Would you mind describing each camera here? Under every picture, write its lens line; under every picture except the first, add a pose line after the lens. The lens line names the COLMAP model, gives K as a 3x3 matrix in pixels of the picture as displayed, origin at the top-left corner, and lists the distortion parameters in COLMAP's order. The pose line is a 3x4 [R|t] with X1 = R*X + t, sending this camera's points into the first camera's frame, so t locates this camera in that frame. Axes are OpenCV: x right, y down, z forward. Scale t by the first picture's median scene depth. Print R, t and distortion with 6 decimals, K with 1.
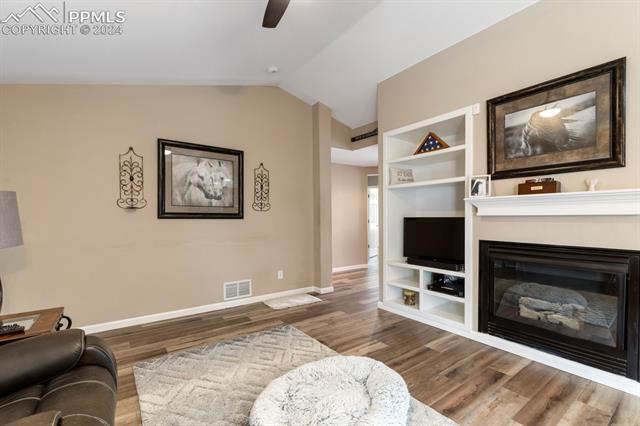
lens RADIAL K [[283.7, 0, 319.5], [0, 283.7, 216.3], [0, 0, 1]] dist [0.019835, -0.000476]
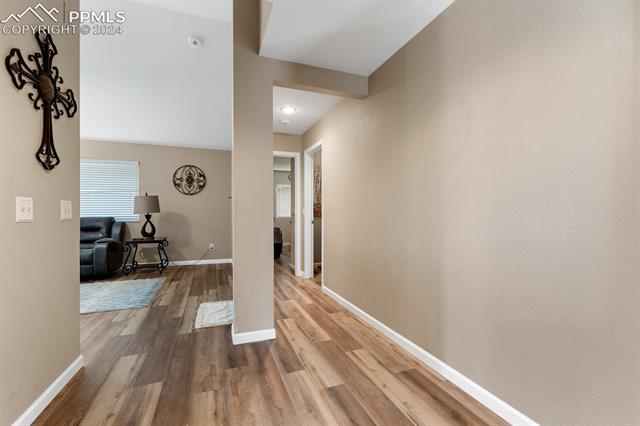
lens RADIAL K [[283.7, 0, 320.0], [0, 283.7, 212.9], [0, 0, 1]] dist [0.019835, -0.000476]
pose [[-0.277894, 0.001278, -0.960611, 0.614233], [0.003071, 0.999995, 0.000442, 0.044224], [0.960607, -0.002827, -0.277897, 1.634187]]
